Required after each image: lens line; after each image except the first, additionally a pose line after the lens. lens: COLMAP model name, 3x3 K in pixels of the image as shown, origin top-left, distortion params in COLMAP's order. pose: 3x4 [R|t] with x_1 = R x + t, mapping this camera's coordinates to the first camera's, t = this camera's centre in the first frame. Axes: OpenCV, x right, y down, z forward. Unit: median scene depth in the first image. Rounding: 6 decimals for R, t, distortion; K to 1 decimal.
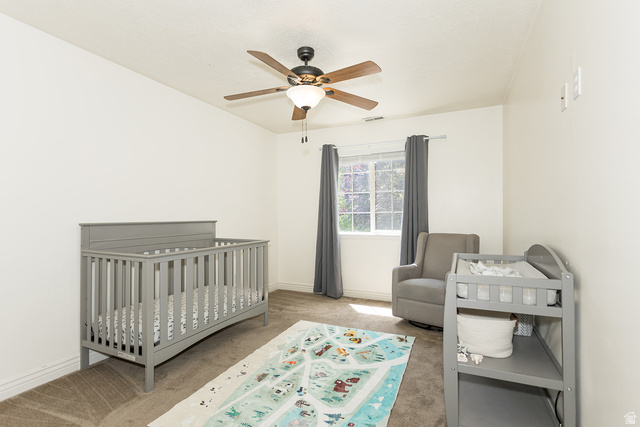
lens RADIAL K [[305.9, 0, 321.9], [0, 305.9, 211.8], [0, 0, 1]] dist [-0.005228, 0.001471]
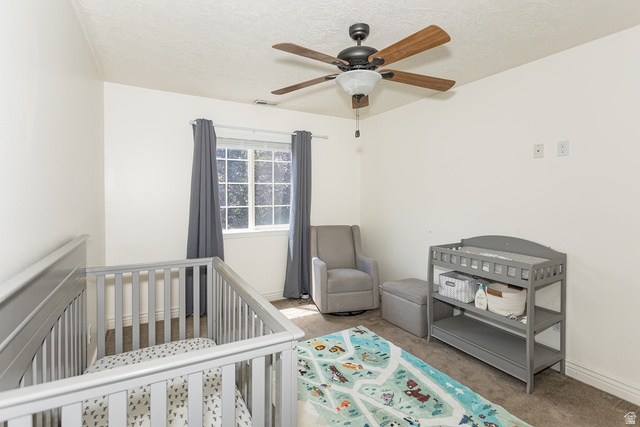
lens RADIAL K [[305.9, 0, 316.9], [0, 305.9, 200.5], [0, 0, 1]] dist [-0.005228, 0.001471]
pose [[0.593608, -0.008740, 0.804707, -0.707433], [-0.019525, 0.999490, 0.025259, -0.066257], [-0.804518, -0.030706, 0.593134, 0.520711]]
